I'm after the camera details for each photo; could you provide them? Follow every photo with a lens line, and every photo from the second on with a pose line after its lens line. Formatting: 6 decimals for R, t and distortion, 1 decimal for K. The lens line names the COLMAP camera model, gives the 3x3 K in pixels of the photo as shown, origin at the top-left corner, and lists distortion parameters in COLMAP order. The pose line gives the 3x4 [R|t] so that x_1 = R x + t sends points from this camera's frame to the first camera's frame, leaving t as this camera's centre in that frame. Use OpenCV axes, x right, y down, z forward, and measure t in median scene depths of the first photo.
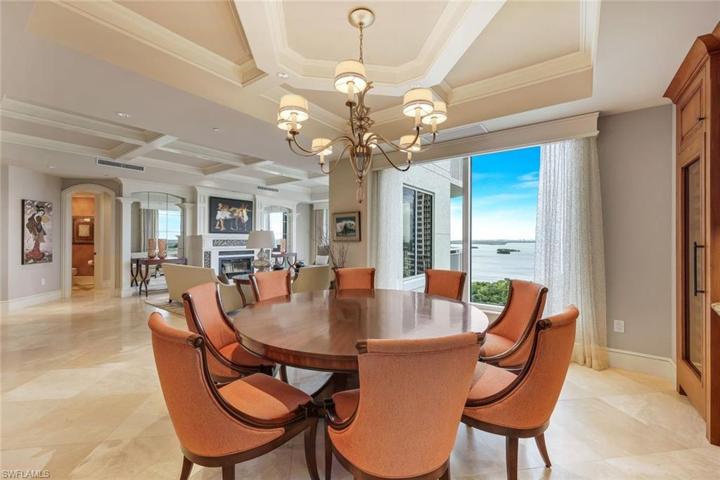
lens RADIAL K [[289.6, 0, 356.6], [0, 289.6, 239.7], [0, 0, 1]] dist [0.000264, 0.000004]
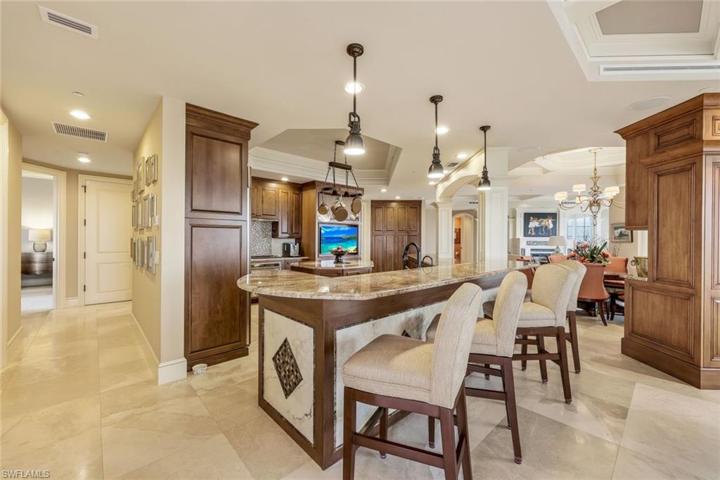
lens RADIAL K [[289.6, 0, 356.6], [0, 289.6, 239.7], [0, 0, 1]] dist [0.000264, 0.000004]
pose [[0.557933, 0.001974, -0.829884, 0.280852], [-0.007044, 0.999972, -0.002358, 0.002769], [0.829856, 0.007161, 0.557931, -0.615612]]
